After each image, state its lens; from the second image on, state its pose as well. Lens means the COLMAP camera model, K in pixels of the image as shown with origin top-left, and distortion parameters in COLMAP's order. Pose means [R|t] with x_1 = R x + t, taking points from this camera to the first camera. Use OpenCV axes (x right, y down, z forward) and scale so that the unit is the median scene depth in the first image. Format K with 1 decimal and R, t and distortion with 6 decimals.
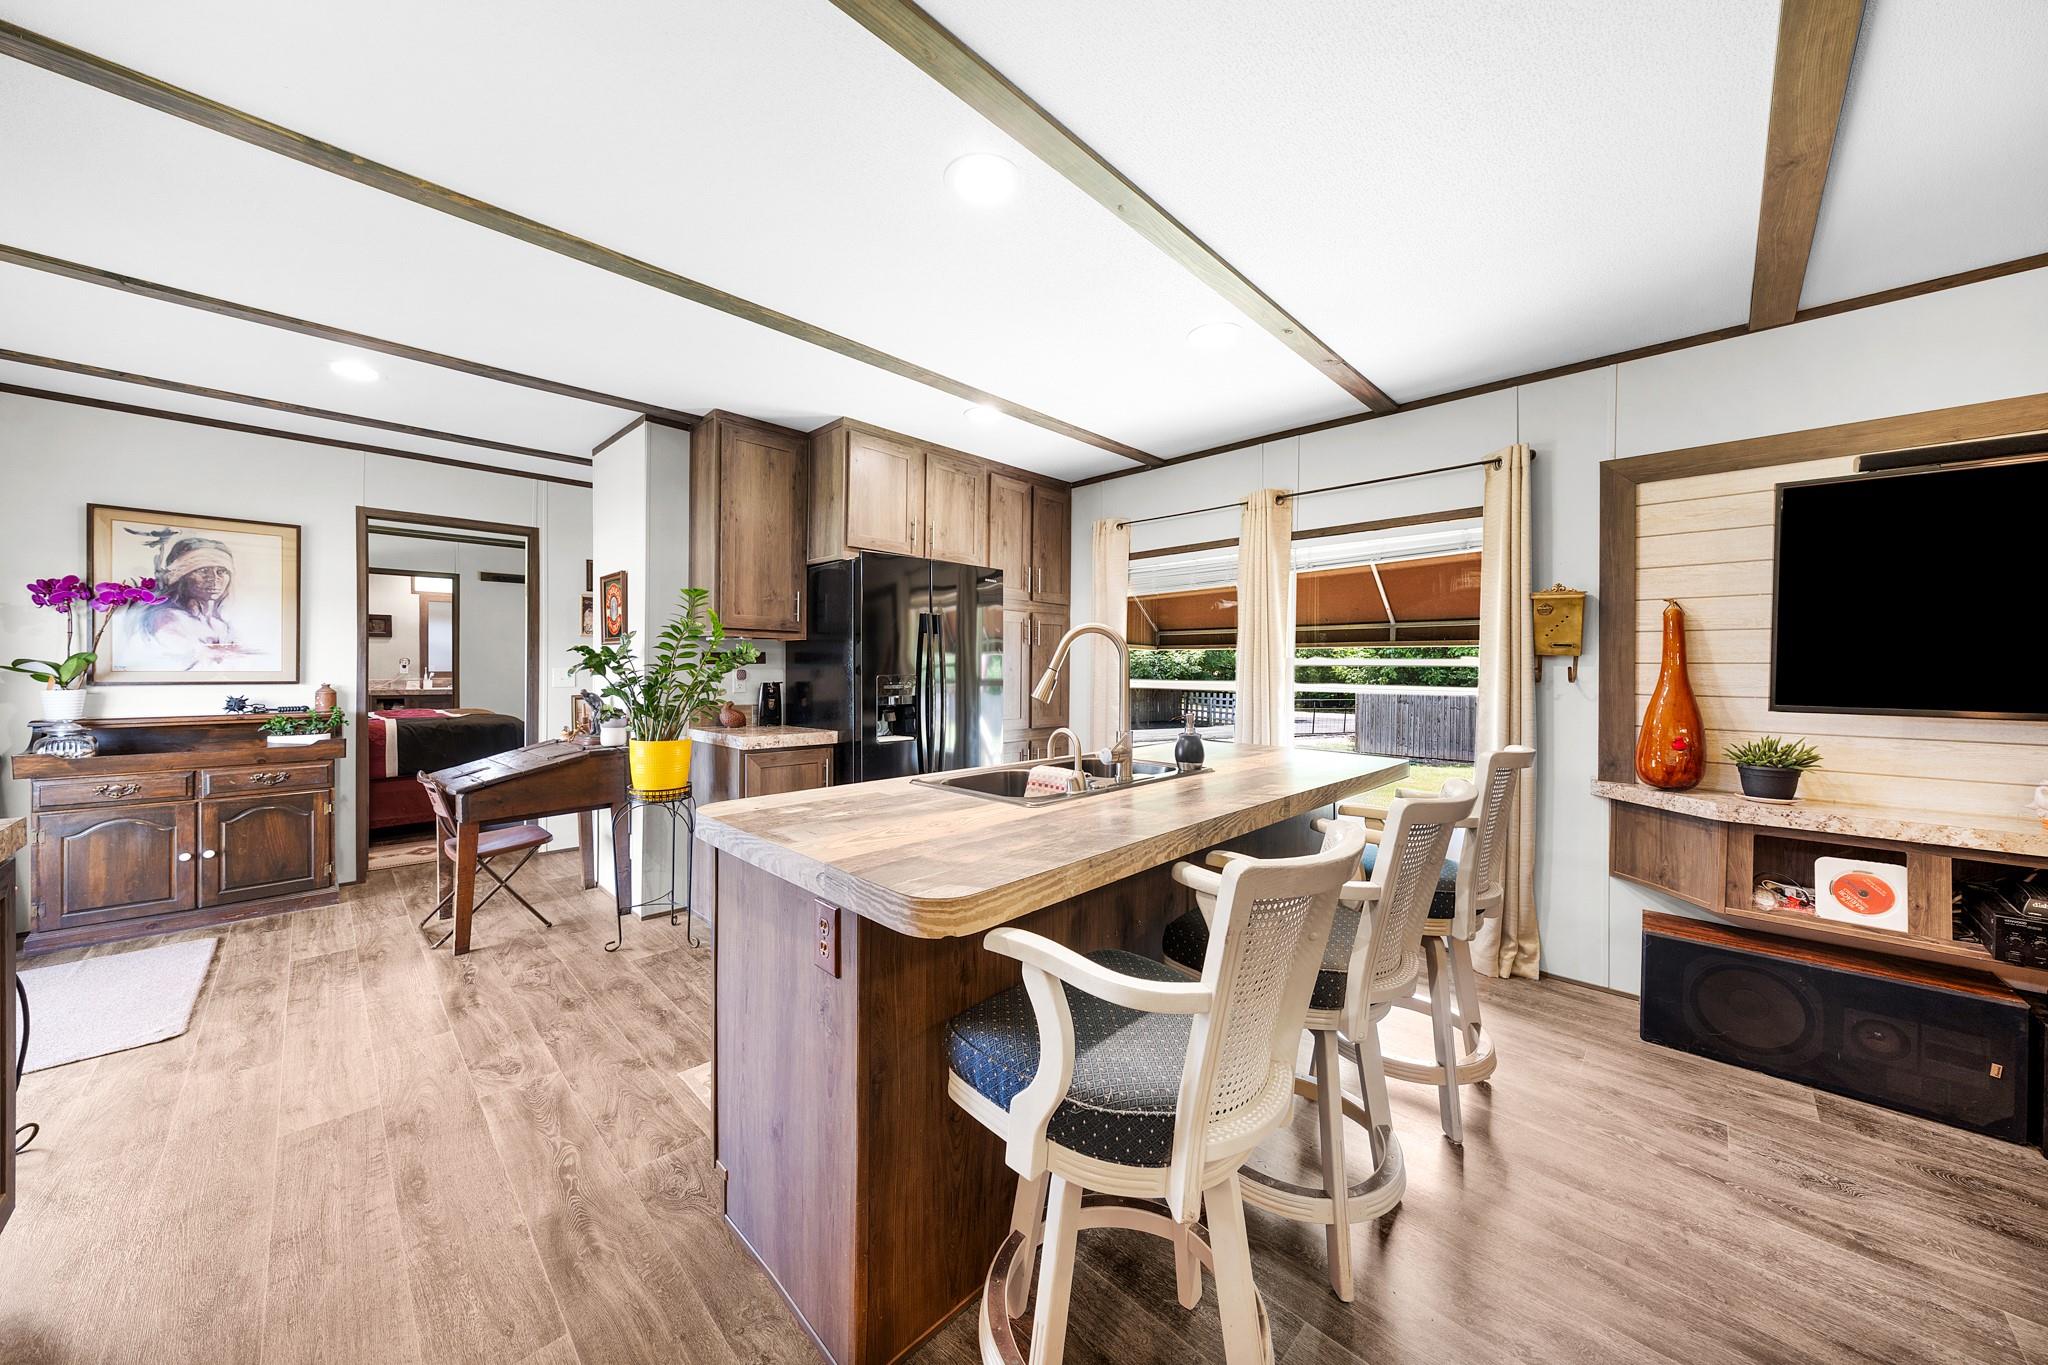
lens RADIAL K [[704.0, 0, 1016.4], [0, 704.0, 668.3], [0, 0, 1]] dist [-0.001289, -0.000109]
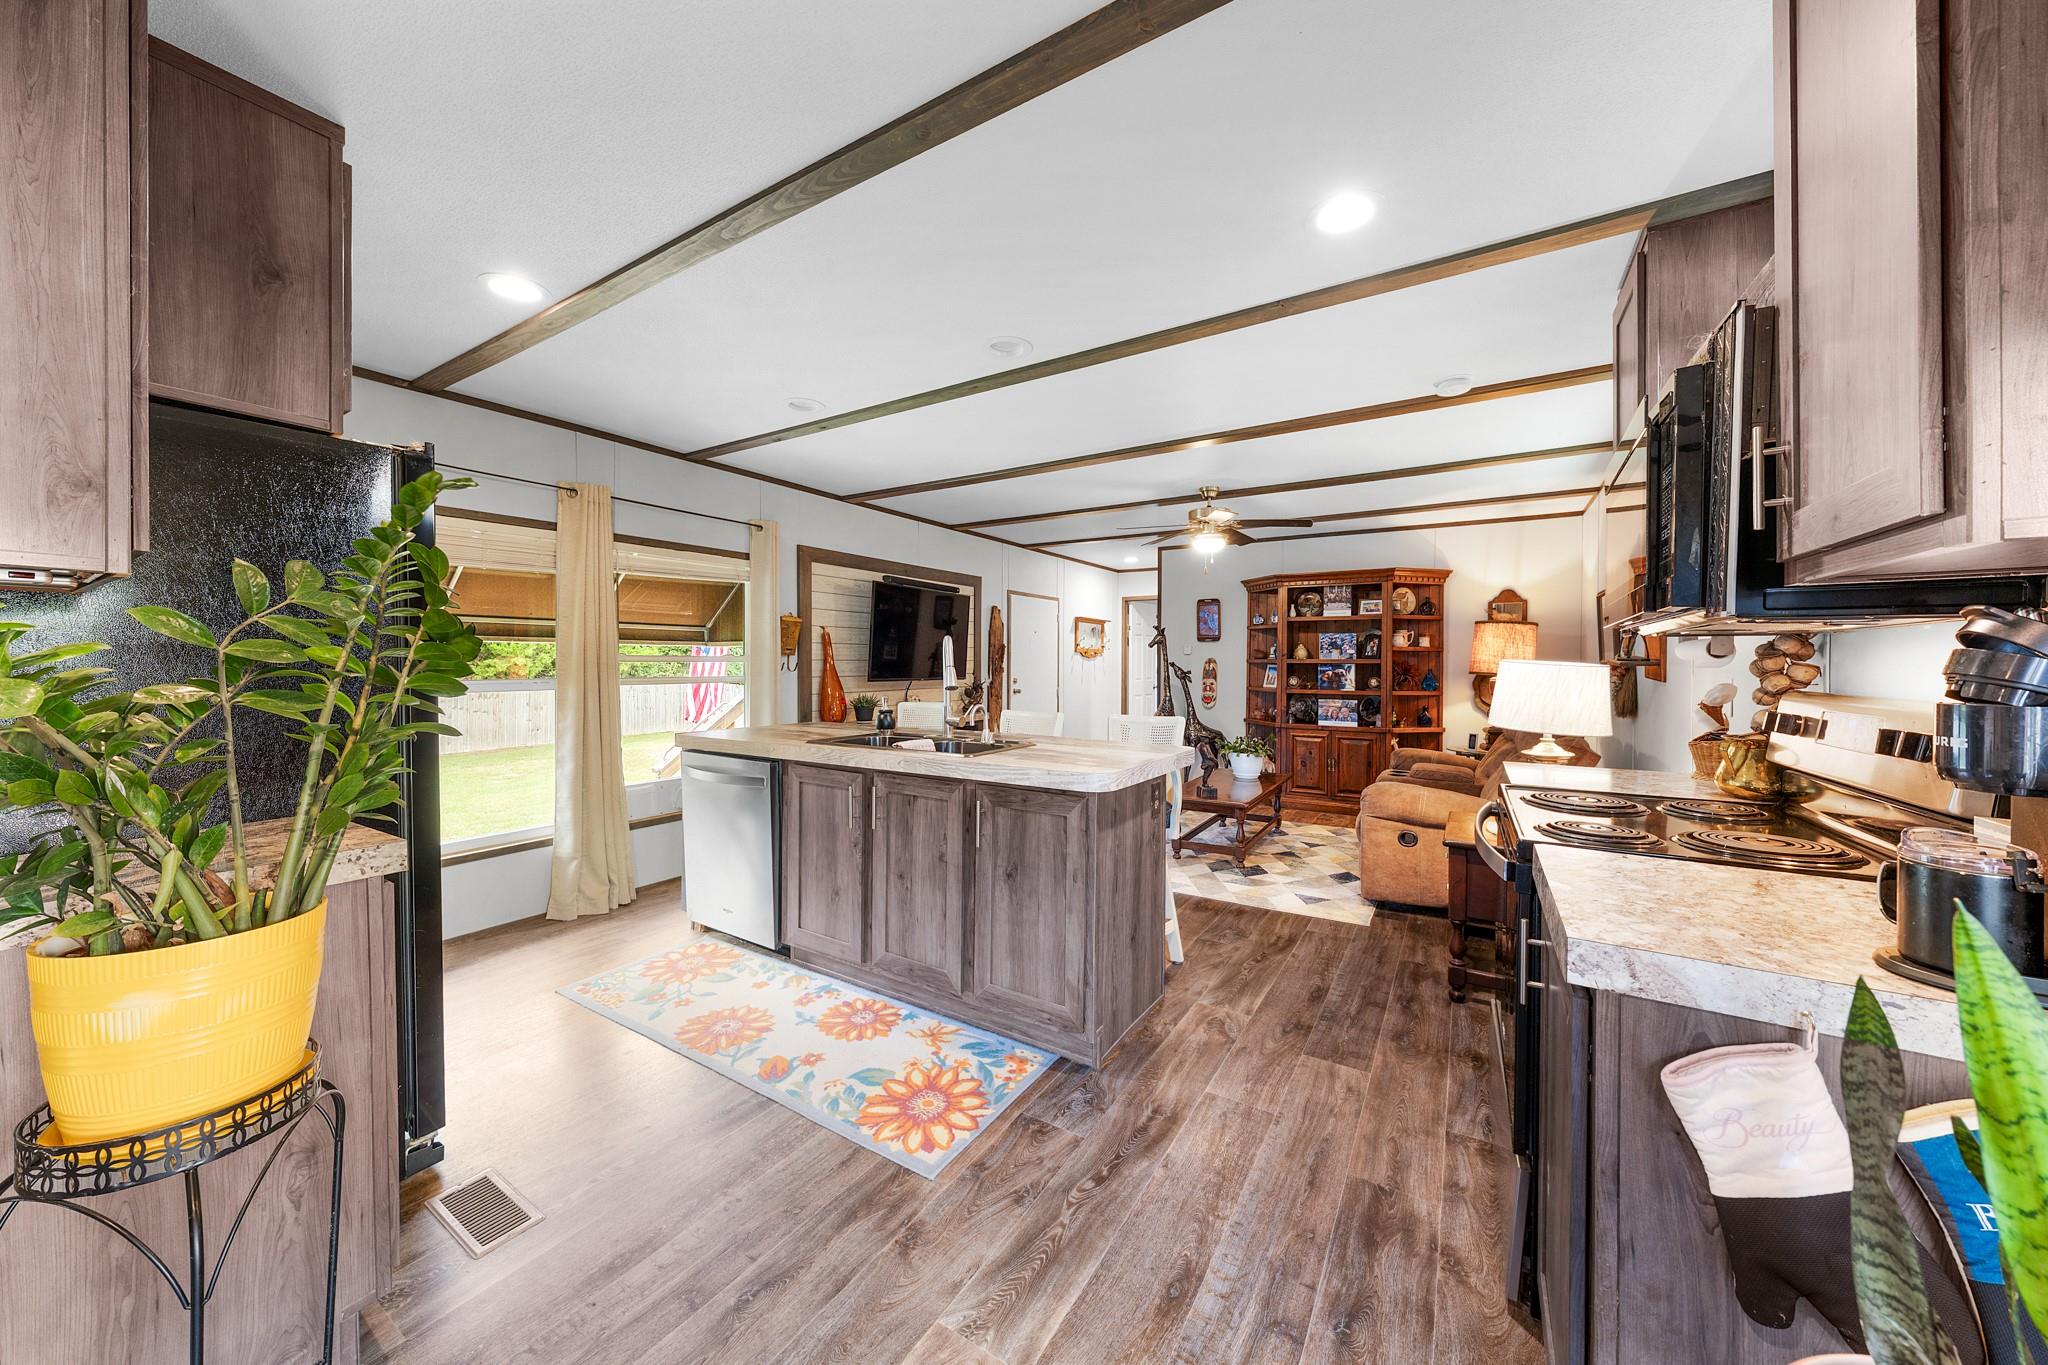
lens RADIAL K [[705.6, 0, 1021.0], [0, 705.6, 667.7], [0, 0, 1]] dist [-0.004061, 0.000194]
pose [[-0.216875, -0.013657, 0.976104, -0.788562], [-0.000865, 0.999904, 0.013798, -0.009520], [-0.976199, 0.002148, -0.216866, 0.661796]]
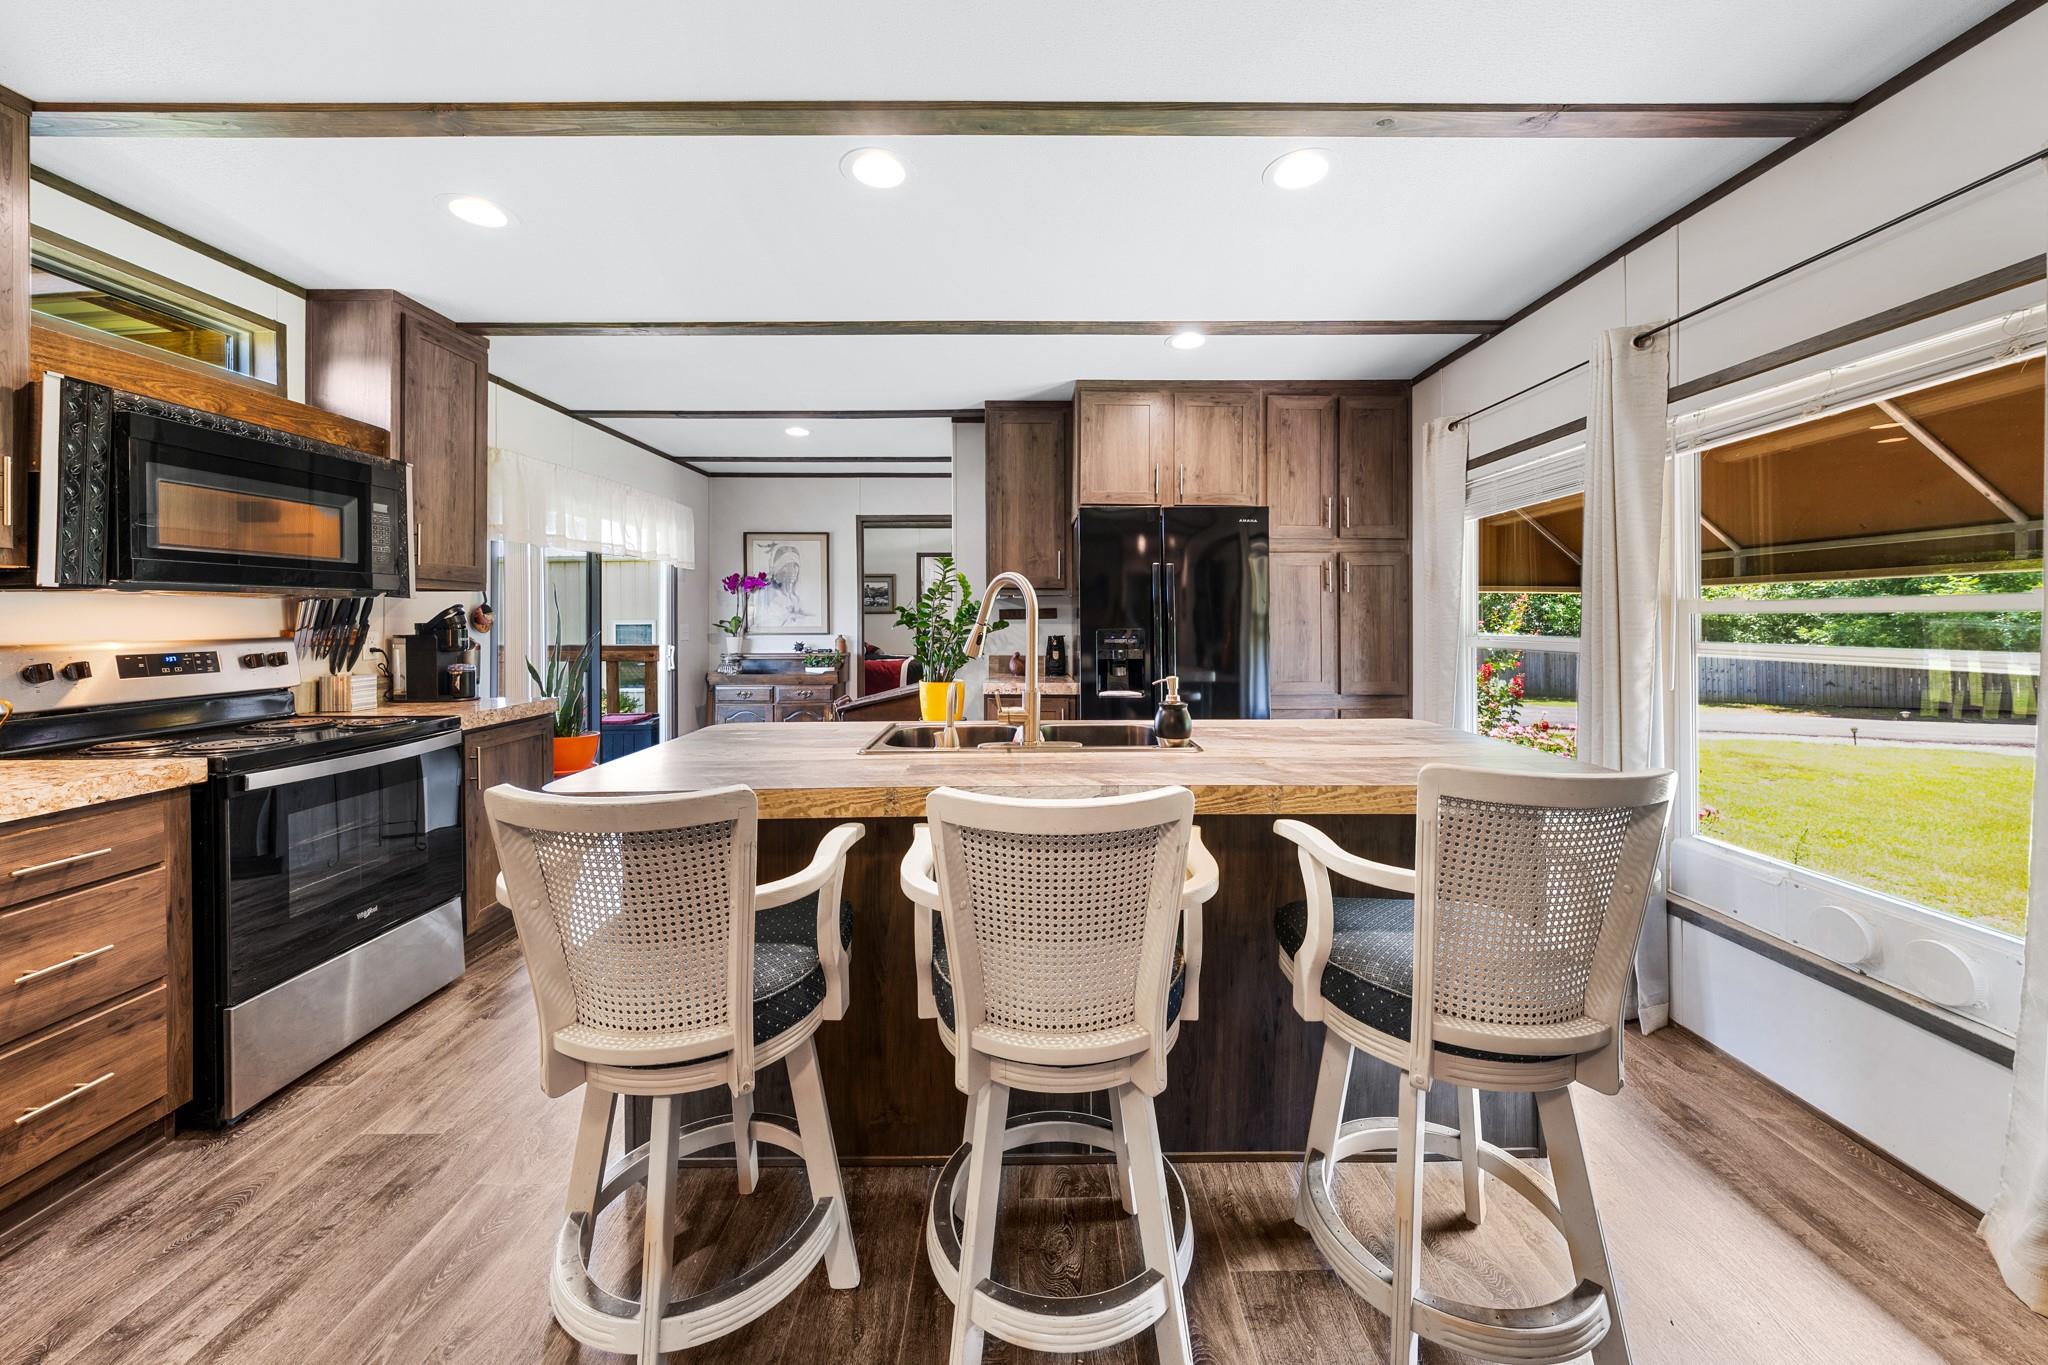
lens RADIAL K [[729.3, 0, 1034.3], [0, 729.3, 618.1], [0, 0, 1]] dist [0.001122, 0.000105]
pose [[0.714179, -0.010376, -0.699887, 0.453454], [0.005908, 0.999944, -0.008796, 0.002605], [0.699939, 0.002147, 0.714200, 0.188197]]
